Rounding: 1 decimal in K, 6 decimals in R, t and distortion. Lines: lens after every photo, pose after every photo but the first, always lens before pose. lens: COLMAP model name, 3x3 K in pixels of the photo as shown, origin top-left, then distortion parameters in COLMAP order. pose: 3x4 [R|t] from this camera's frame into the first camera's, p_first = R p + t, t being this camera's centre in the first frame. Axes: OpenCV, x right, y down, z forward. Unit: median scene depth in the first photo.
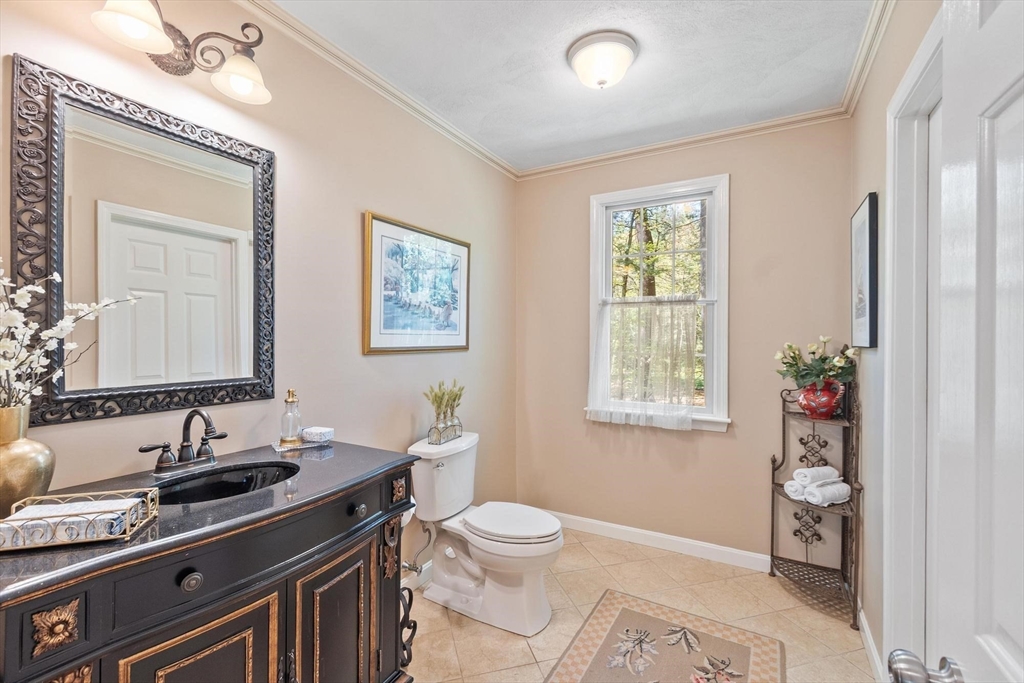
lens RADIAL K [[445.9, 0, 511.9], [0, 445.9, 341.5], [0, 0, 1]] dist [0.000286, -0.000432]
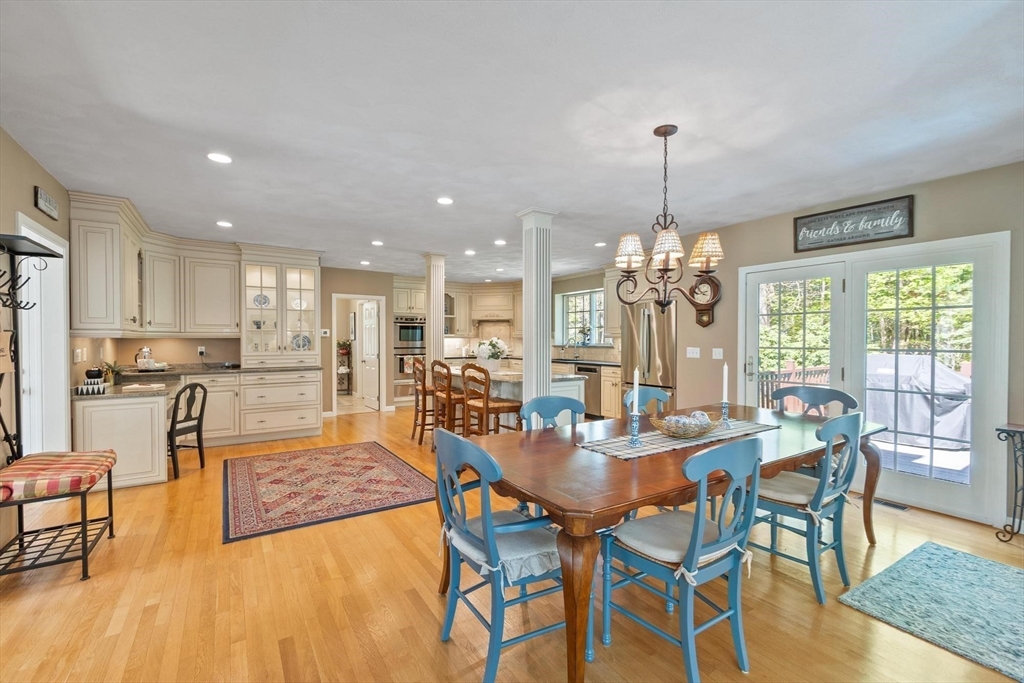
lens RADIAL K [[445.9, 0, 512.9], [0, 445.9, 342.3], [0, 0, 1]] dist [0.000286, -0.000432]
pose [[0.459962, -0.011685, 0.887862, -2.328722], [-0.001002, 0.999906, 0.013679, -0.001826], [-0.887938, -0.007181, 0.459907, -2.373585]]
